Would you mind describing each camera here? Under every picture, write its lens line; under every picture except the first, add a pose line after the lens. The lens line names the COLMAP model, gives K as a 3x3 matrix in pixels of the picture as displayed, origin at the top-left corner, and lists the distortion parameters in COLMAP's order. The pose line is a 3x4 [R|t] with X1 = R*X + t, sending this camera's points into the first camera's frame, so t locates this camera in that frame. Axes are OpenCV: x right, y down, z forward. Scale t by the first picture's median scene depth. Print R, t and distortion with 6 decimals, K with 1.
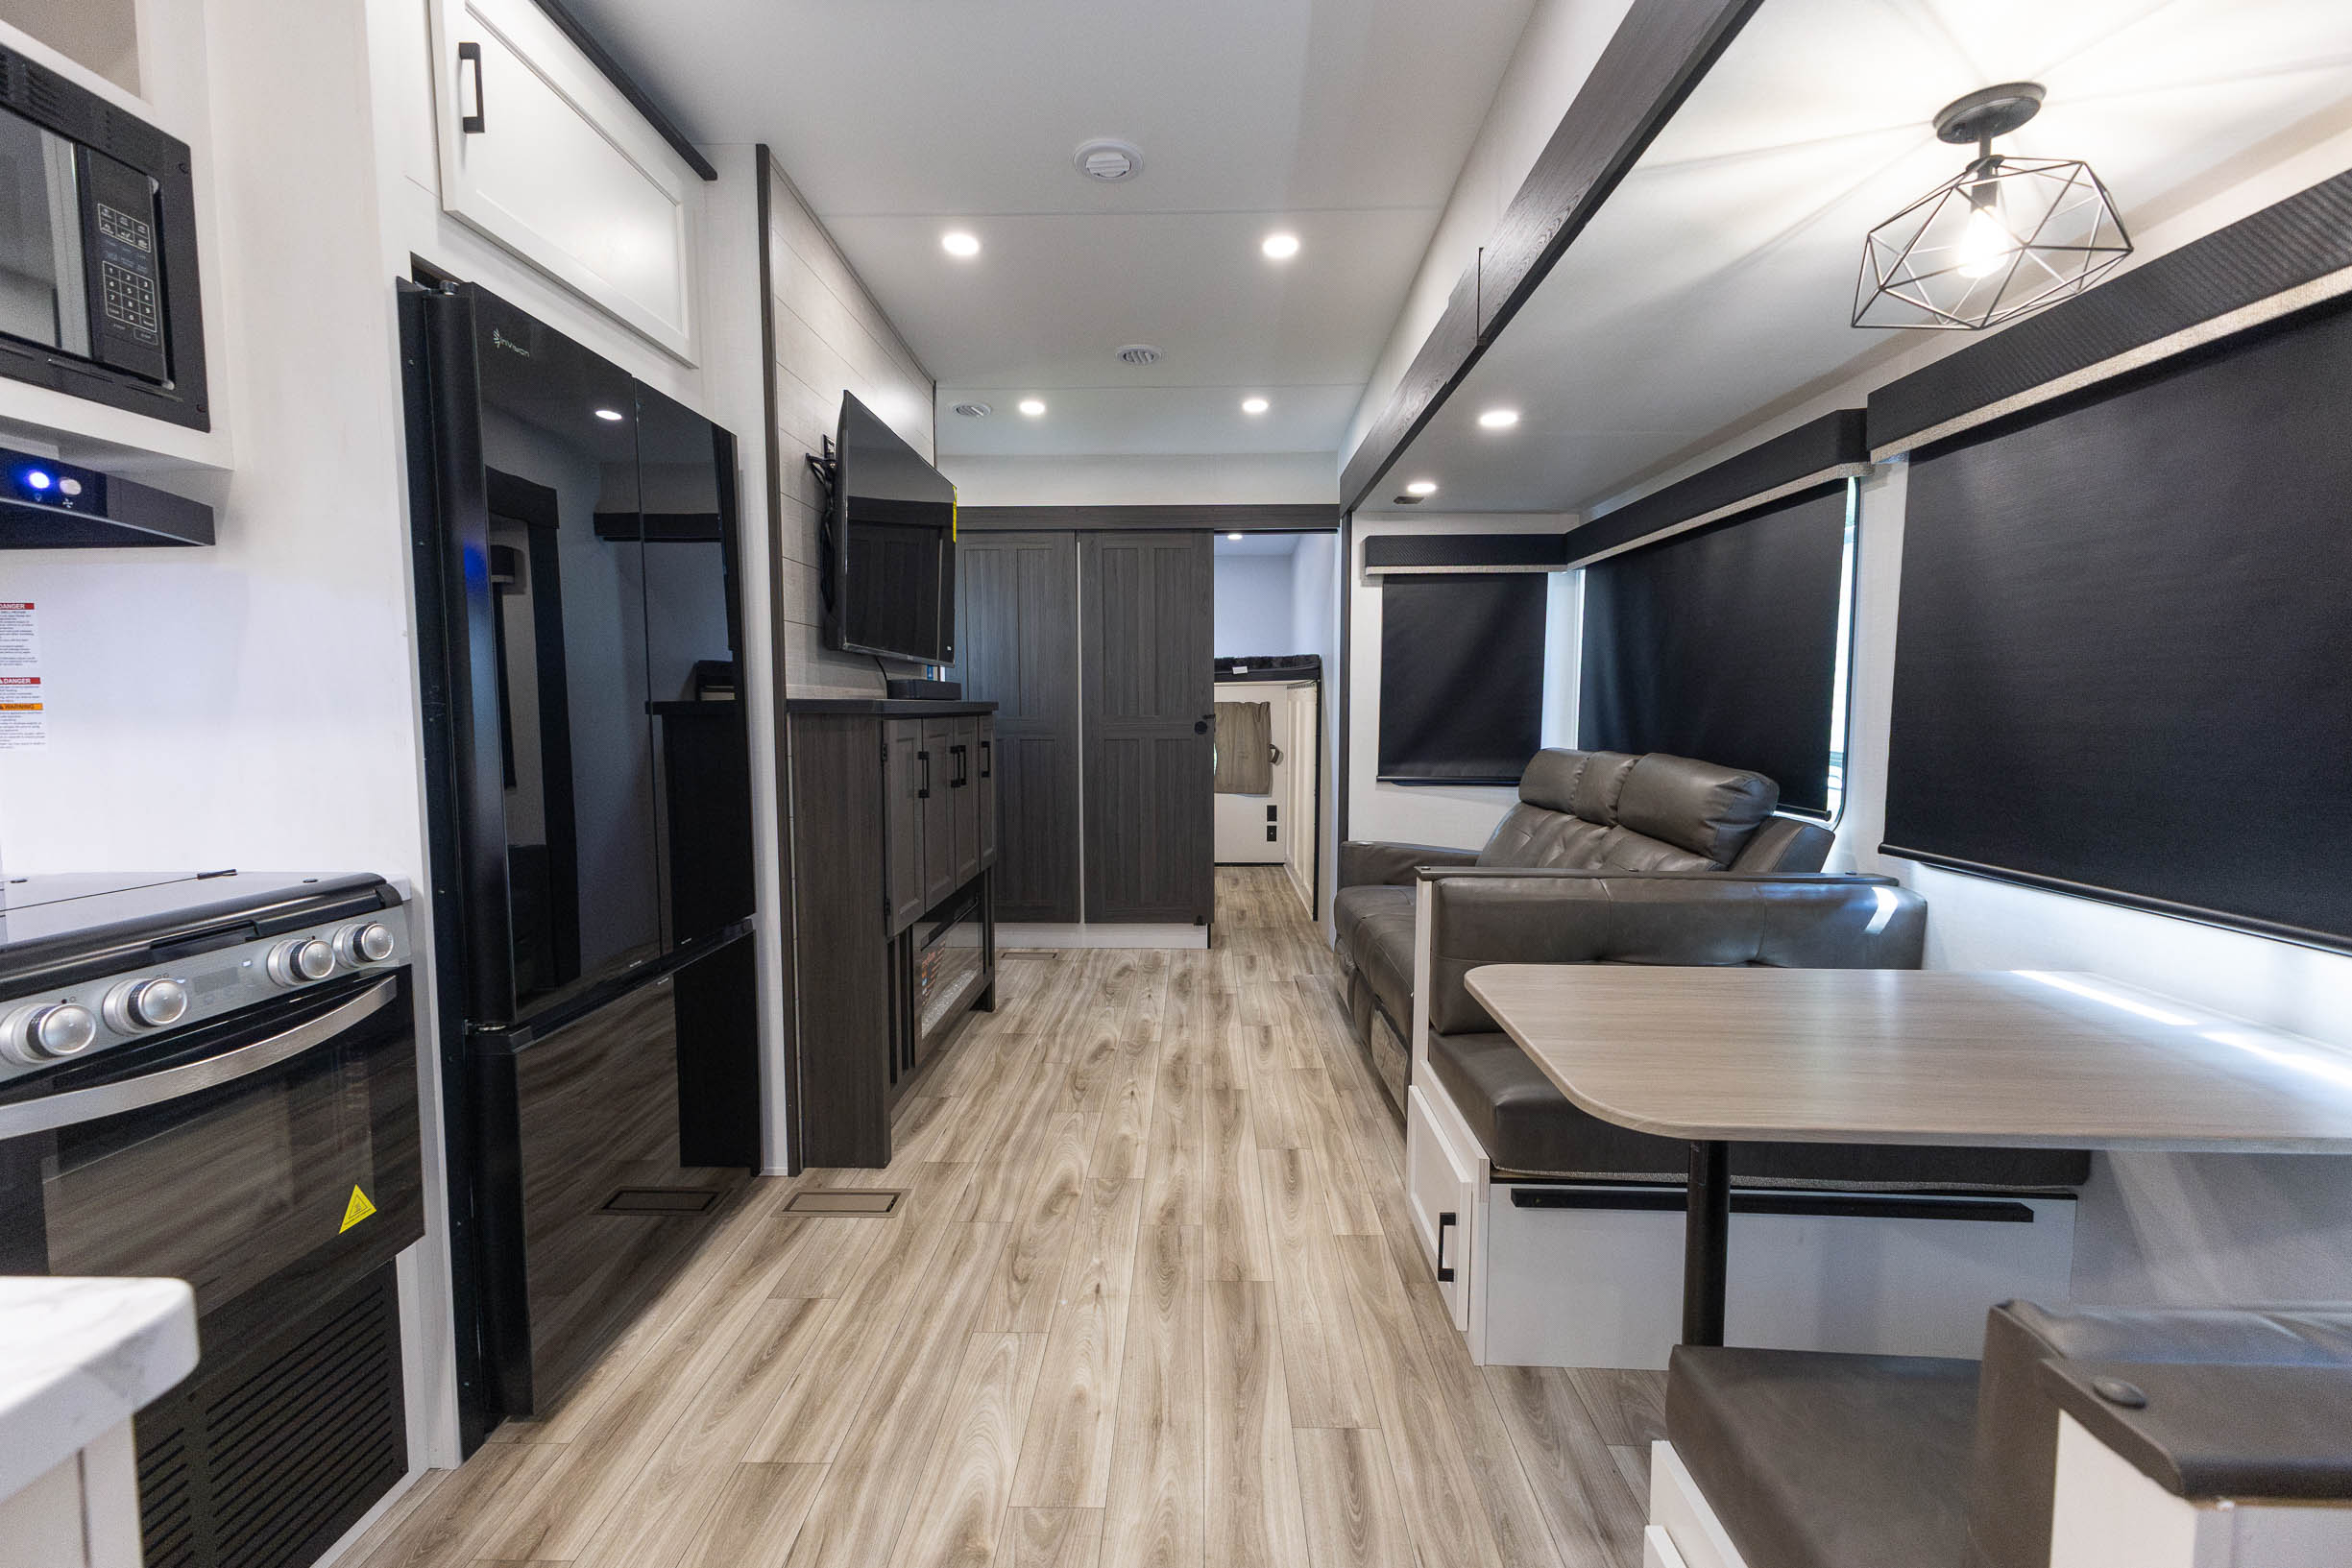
lens RADIAL K [[1010.8, 0, 1161.5], [0, 1010.8, 783.8], [0, 0, 1]] dist [0.005304, -0.000857]
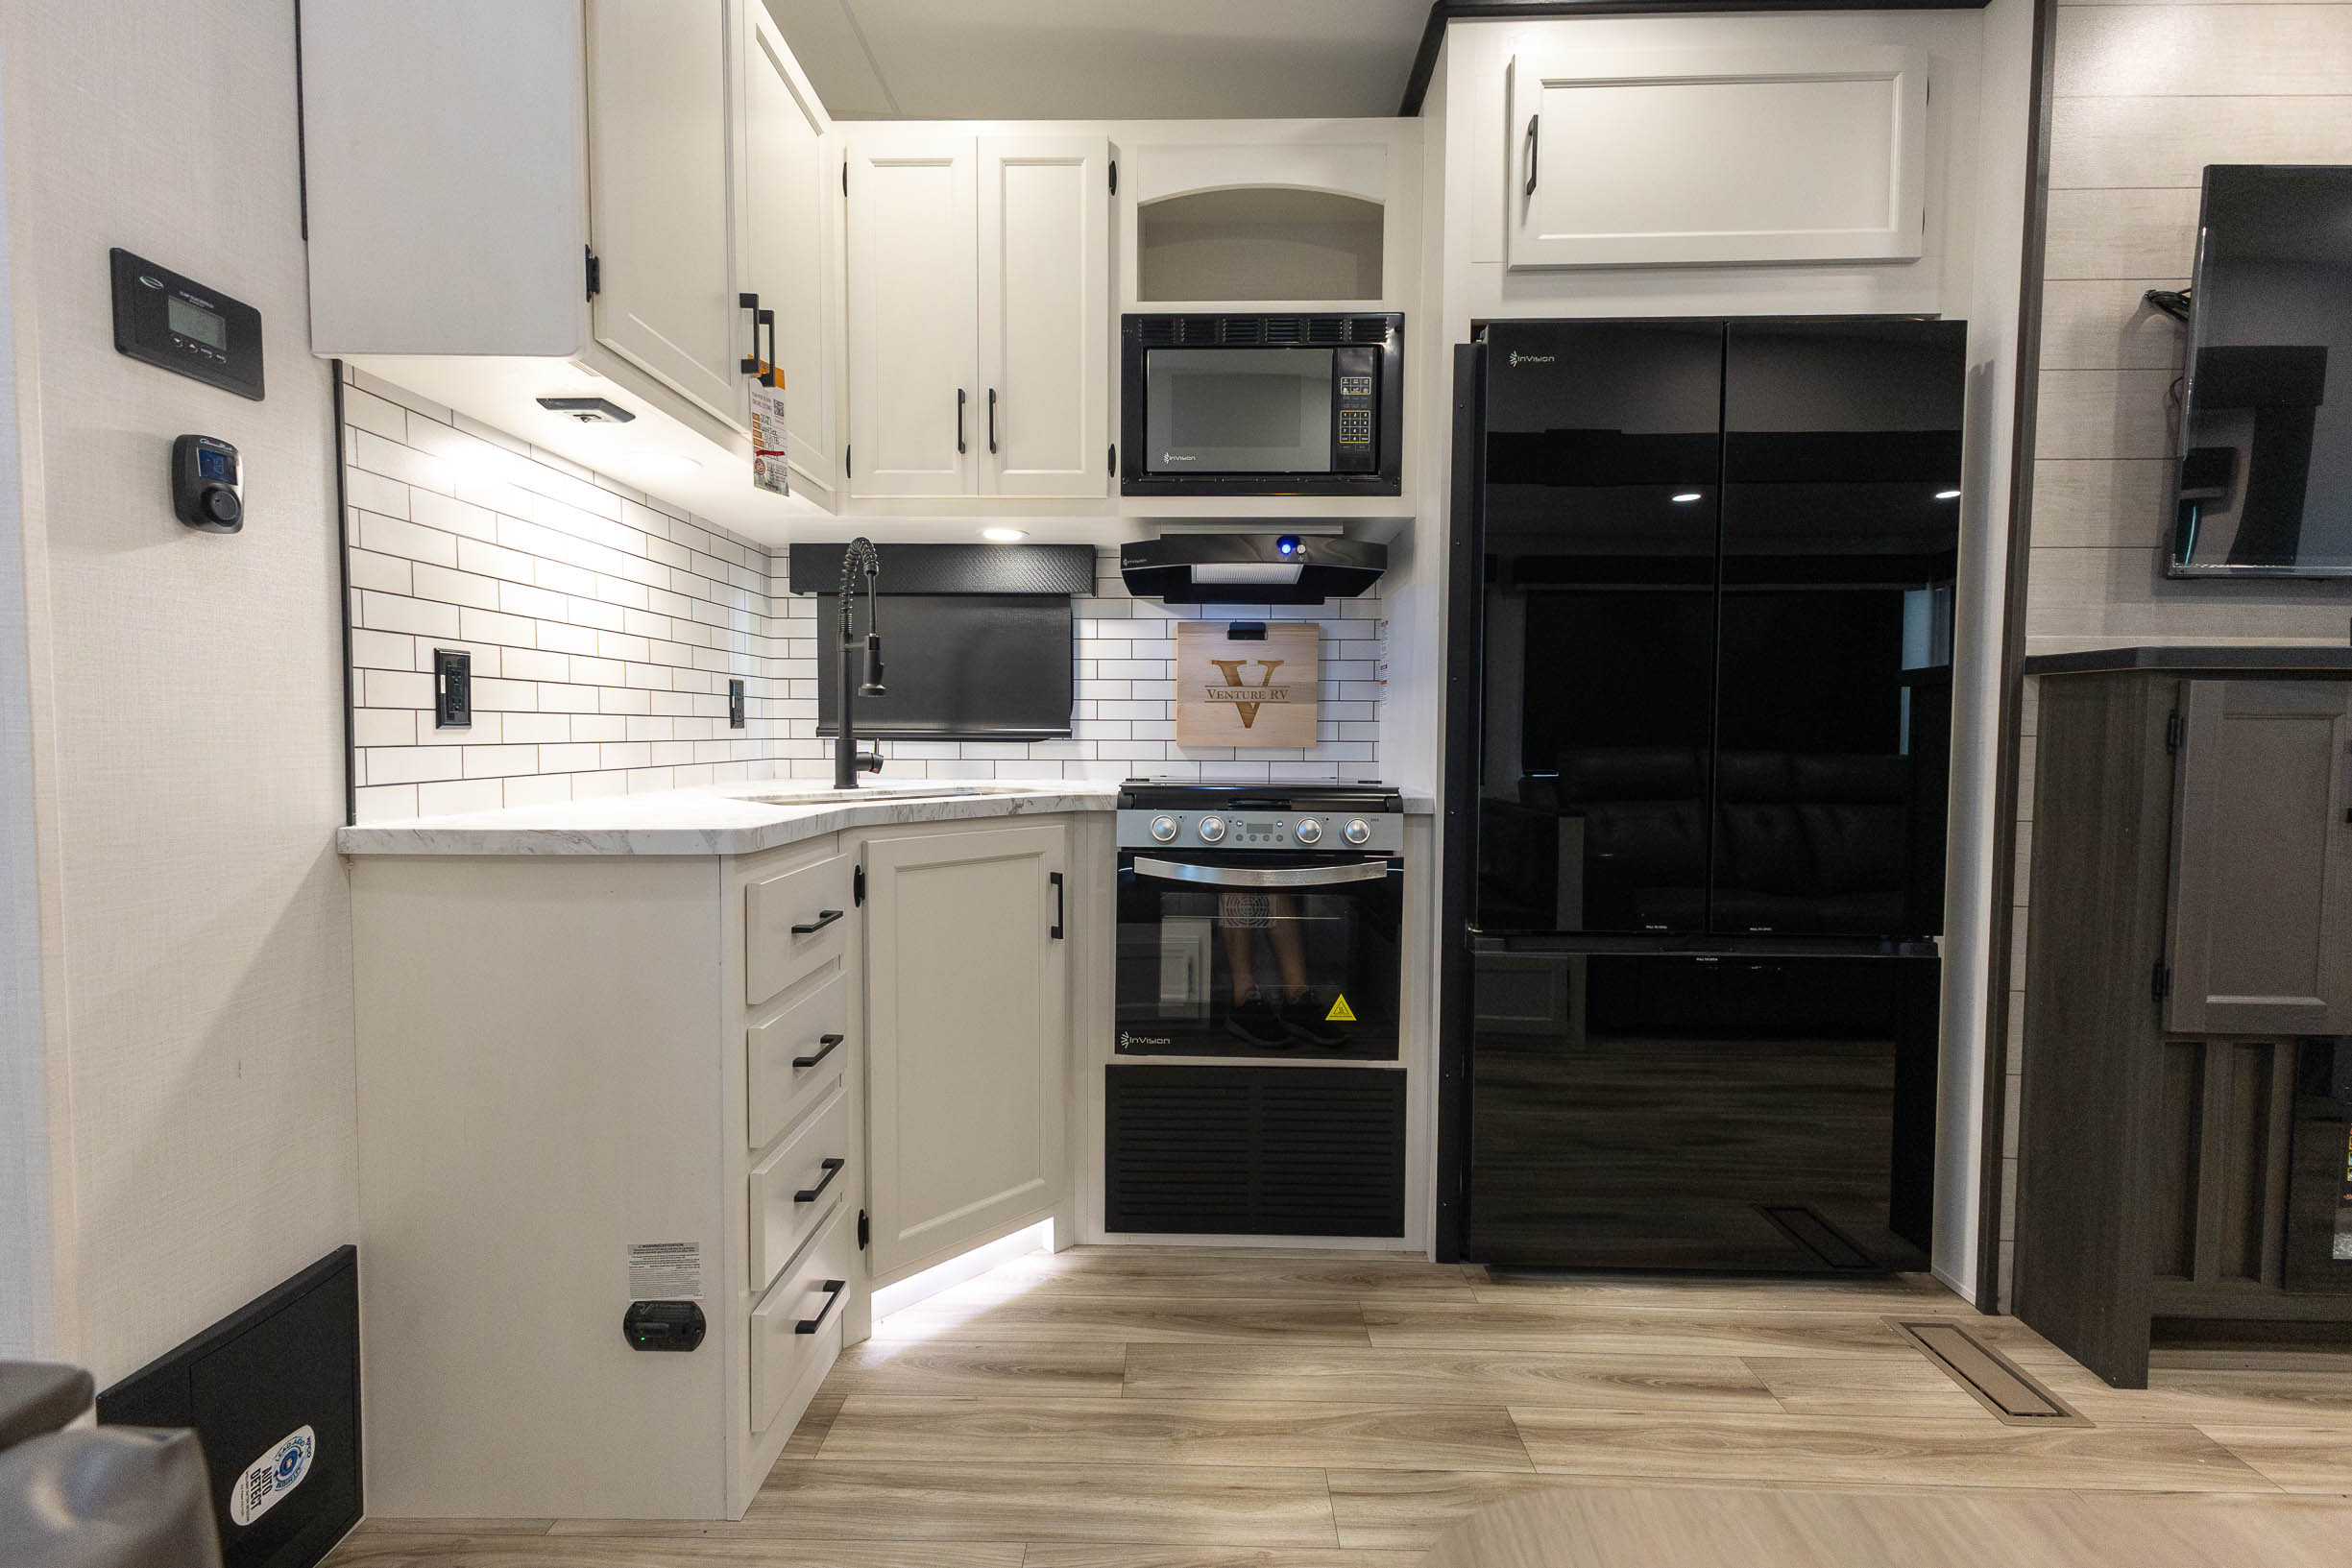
lens RADIAL K [[1010.8, 0, 1177.4], [0, 1010.8, 781.9], [0, 0, 1]] dist [0.005304, -0.000857]
pose [[0.013594, 0.052861, -0.998509, 0.467935], [-0.083970, 0.995134, 0.051539, 0.026029], [0.996376, 0.083144, 0.017967, 0.518620]]
